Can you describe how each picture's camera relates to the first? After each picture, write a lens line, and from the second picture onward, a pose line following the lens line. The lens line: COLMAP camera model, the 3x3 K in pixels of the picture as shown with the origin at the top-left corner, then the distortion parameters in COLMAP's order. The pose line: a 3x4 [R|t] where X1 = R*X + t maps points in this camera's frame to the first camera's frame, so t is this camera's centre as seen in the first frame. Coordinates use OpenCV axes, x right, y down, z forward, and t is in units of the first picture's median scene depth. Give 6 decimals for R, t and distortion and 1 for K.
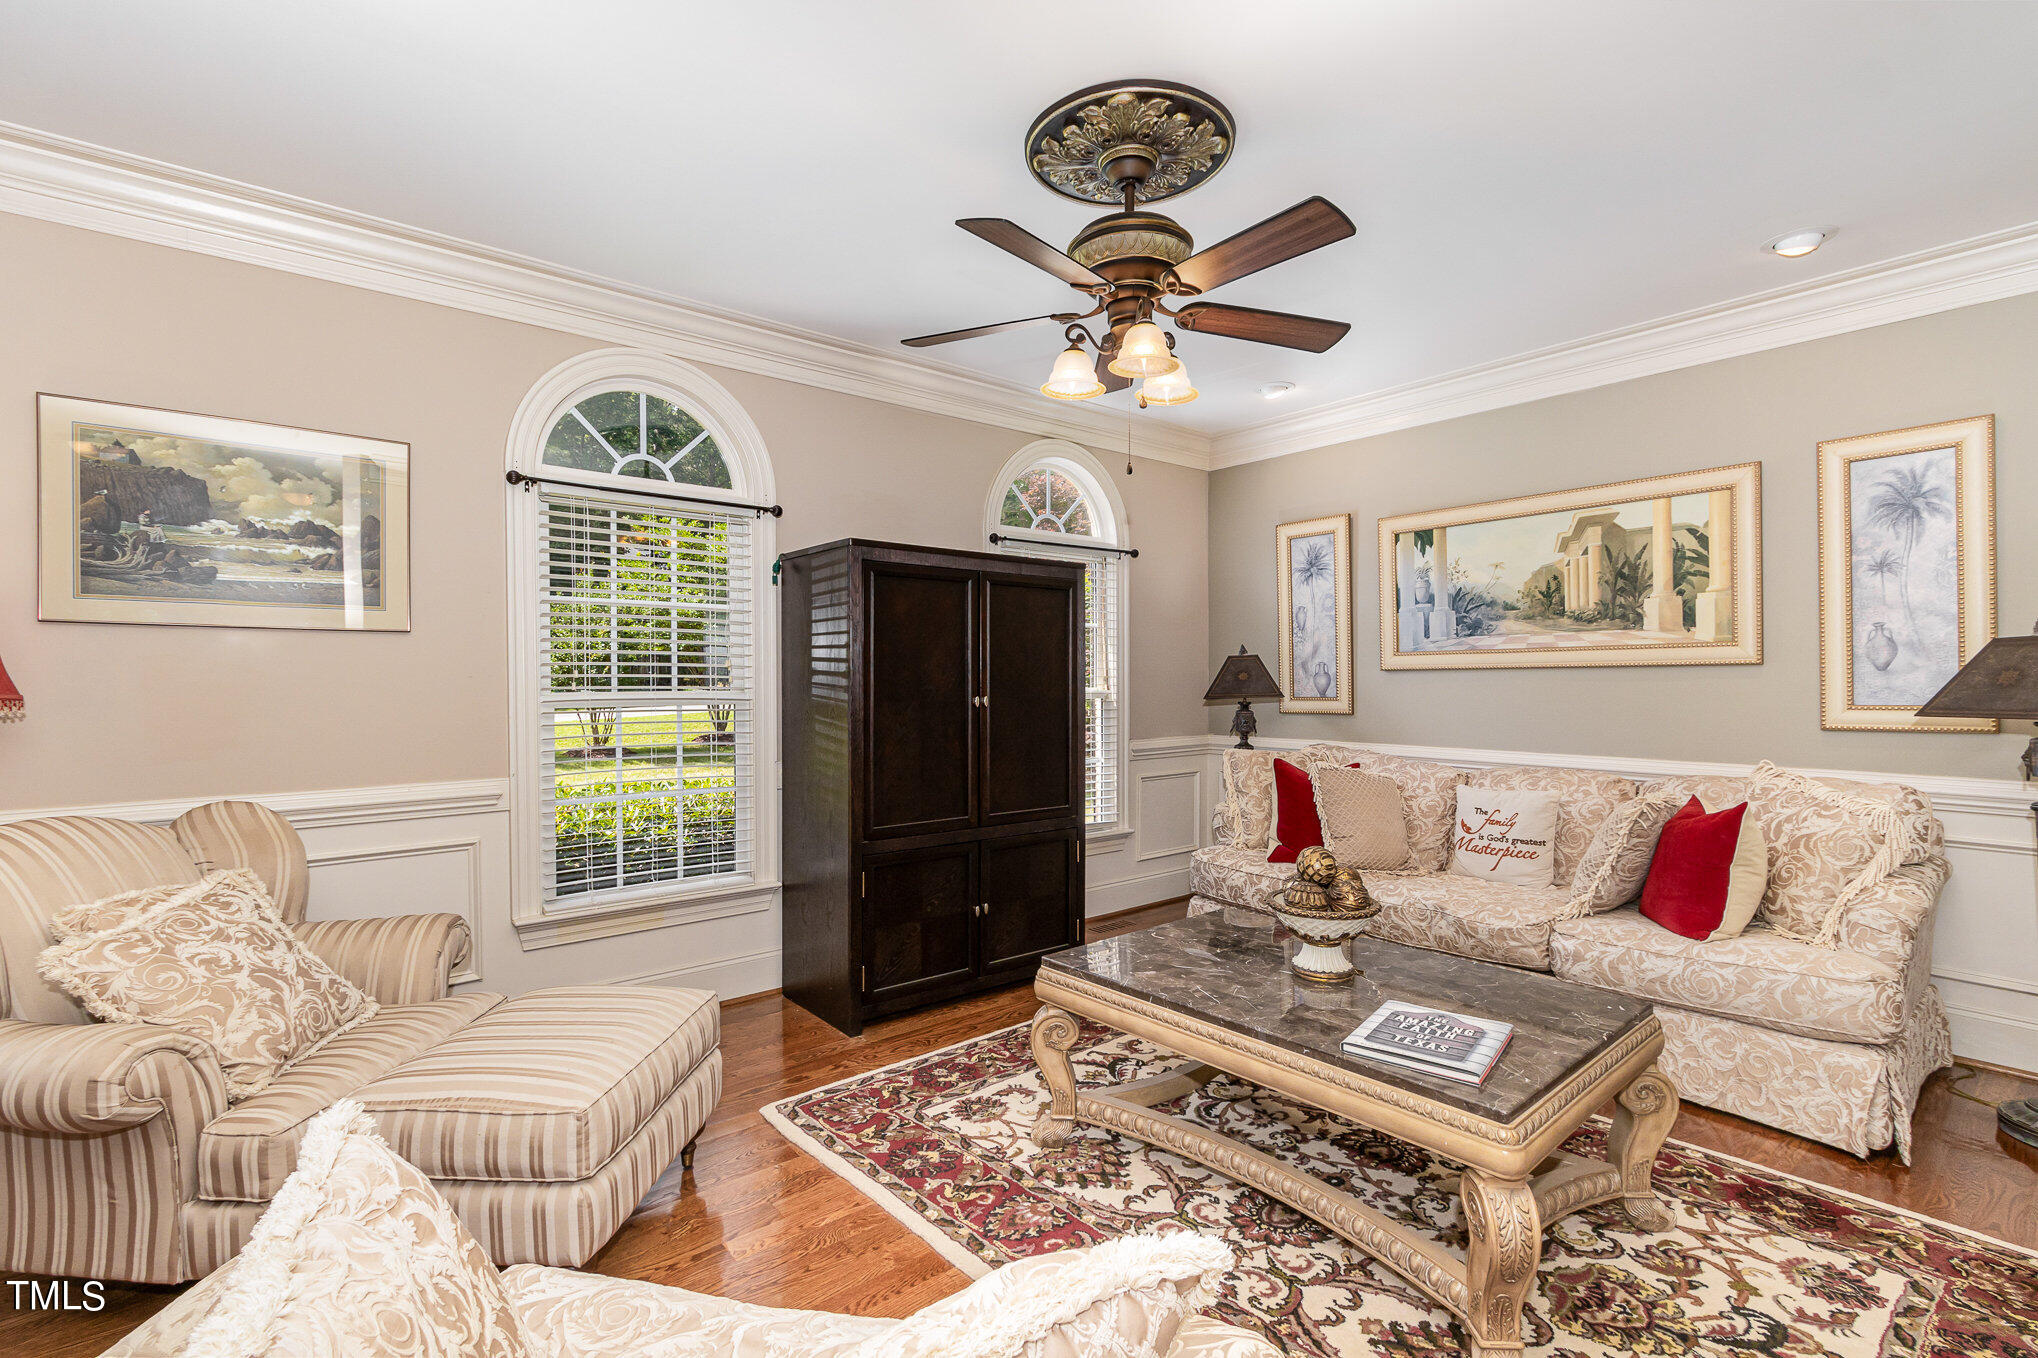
lens RADIAL K [[936.1, 0, 1023.5], [0, 936.1, 690.4], [0, 0, 1]] dist [0.001133, 0.000521]
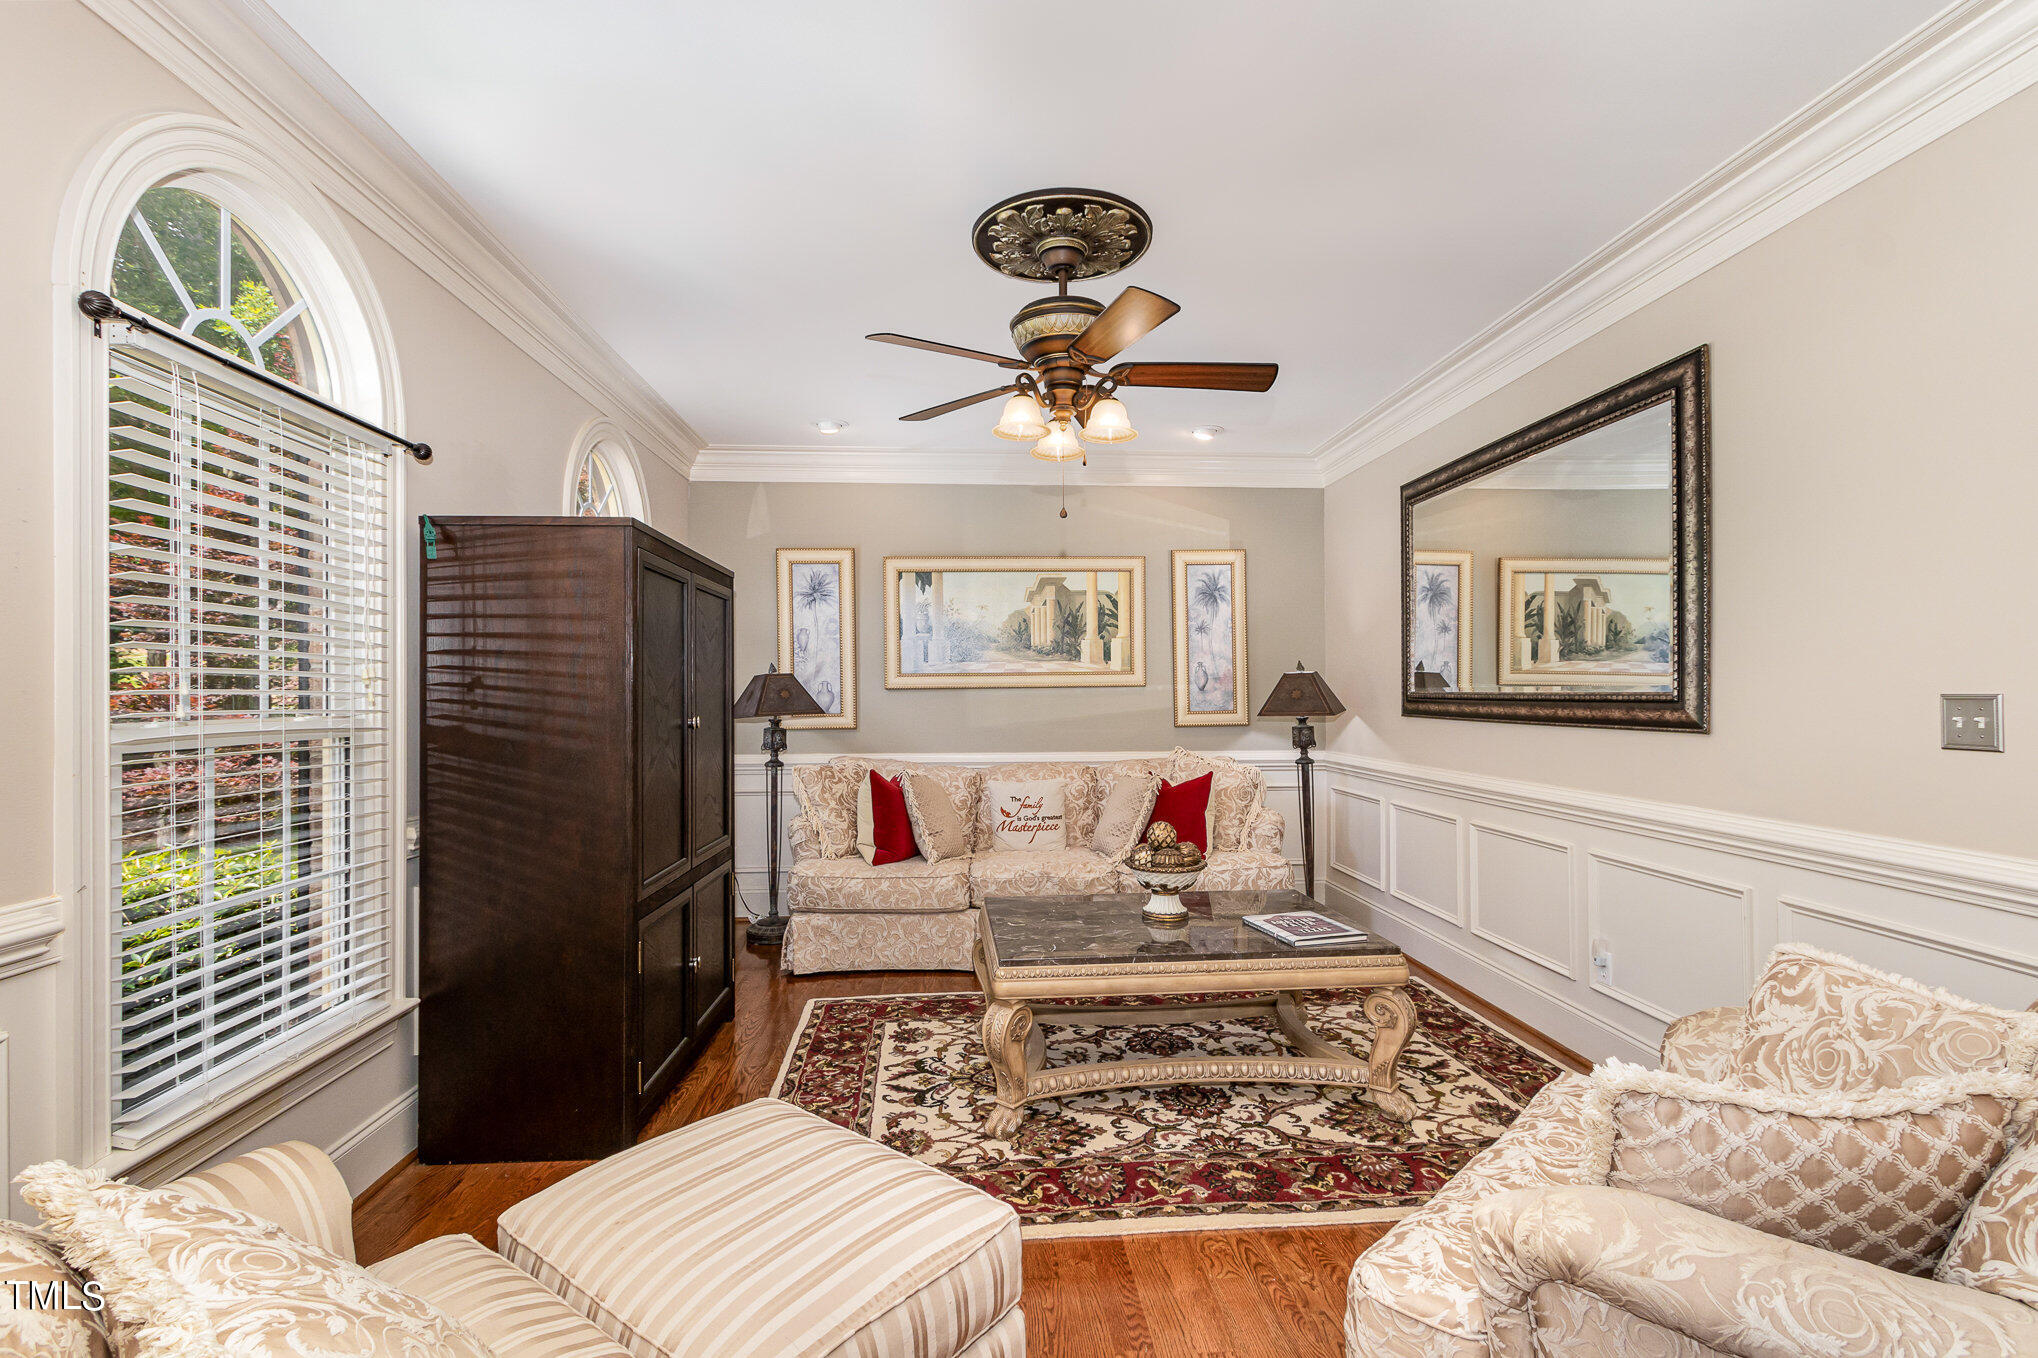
lens RADIAL K [[936.1, 0, 1023.5], [0, 936.1, 690.4], [0, 0, 1]] dist [0.001133, 0.000521]
pose [[0.578592, 0.003558, 0.815610, -0.580847], [0.013671, 0.999808, -0.014060, -0.001799], [-0.815503, 0.019285, 0.578432, 0.255273]]
